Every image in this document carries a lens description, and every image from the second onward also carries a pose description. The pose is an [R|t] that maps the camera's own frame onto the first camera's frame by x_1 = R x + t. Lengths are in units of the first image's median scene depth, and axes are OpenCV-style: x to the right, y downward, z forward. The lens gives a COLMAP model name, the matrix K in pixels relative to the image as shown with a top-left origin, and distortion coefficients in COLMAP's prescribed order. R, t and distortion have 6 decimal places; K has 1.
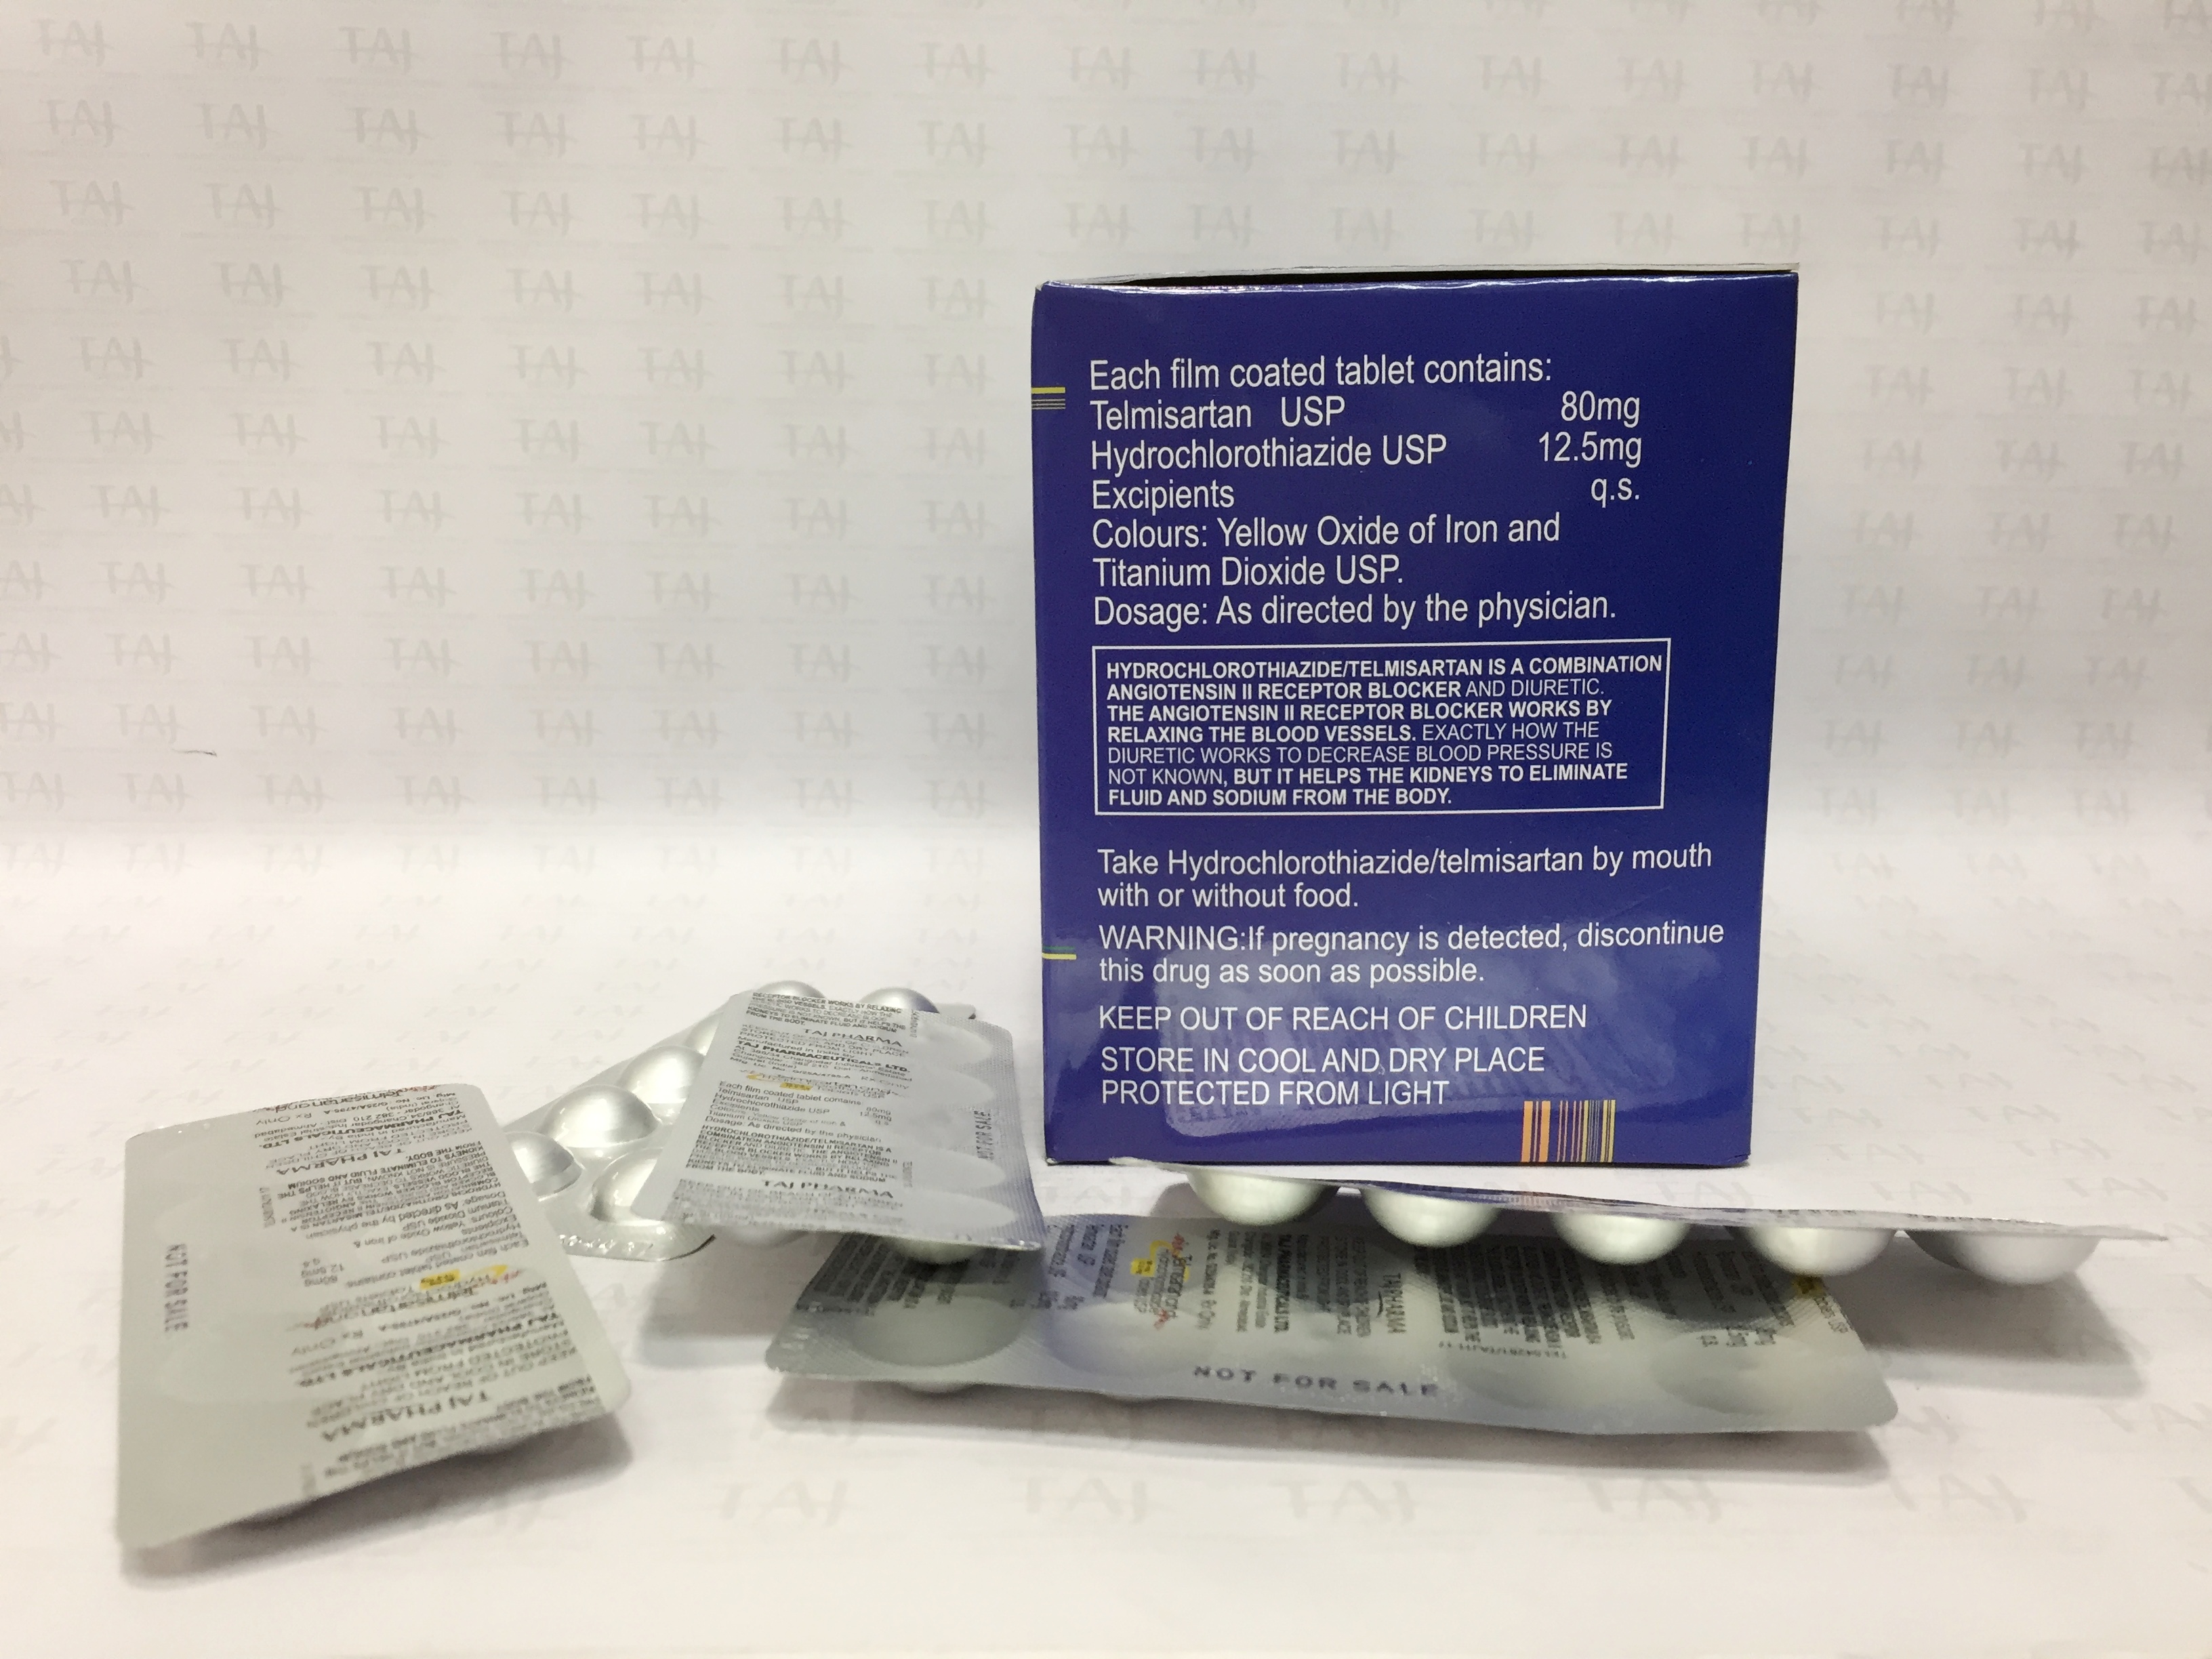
lens RADIAL K [[1963.1, 0, 1088.4], [0, 1963.1, 722.9], [0, 0, 1]] dist [0.076536, -0.119688]
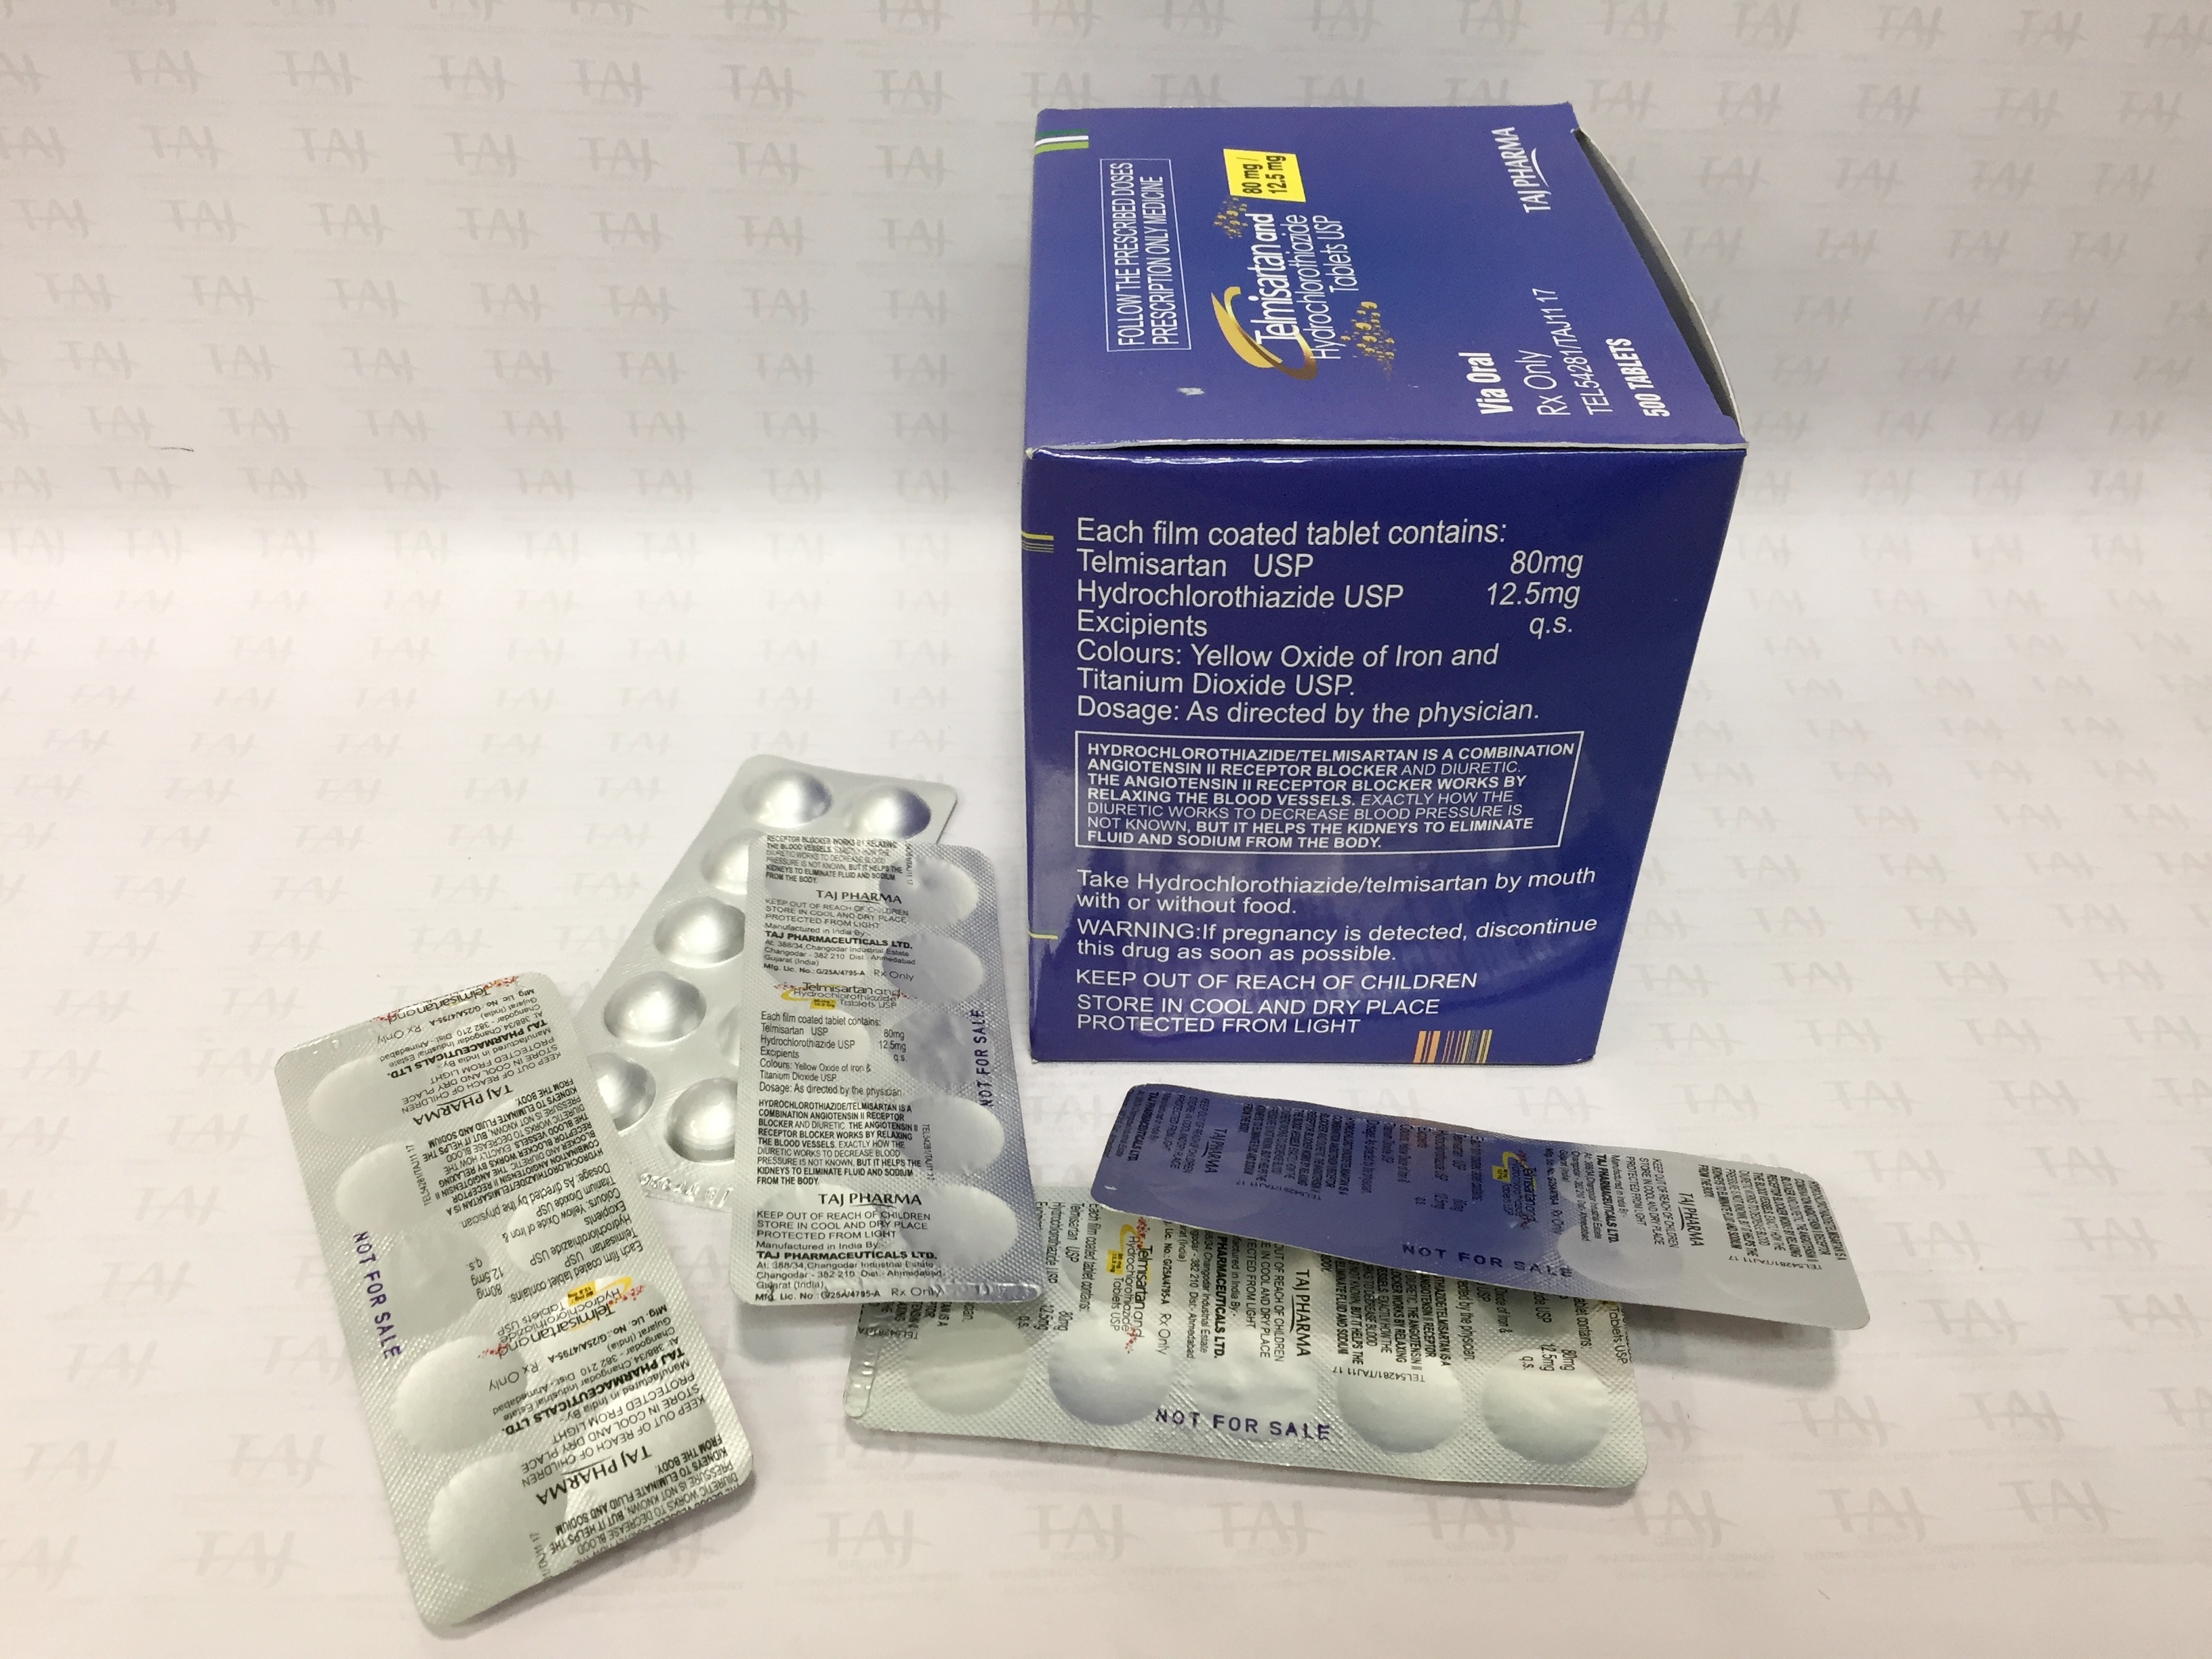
lens RADIAL K [[1963.1, 0, 1095.8], [0, 1963.1, 840.2], [0, 0, 1]] dist [0.076536, -0.119688]
pose [[0.999161, -0.005911, 0.040517, -0.032307], [-0.014384, 0.875787, 0.482484, -0.528090], [-0.038337, -0.482662, 0.874967, -0.013032]]
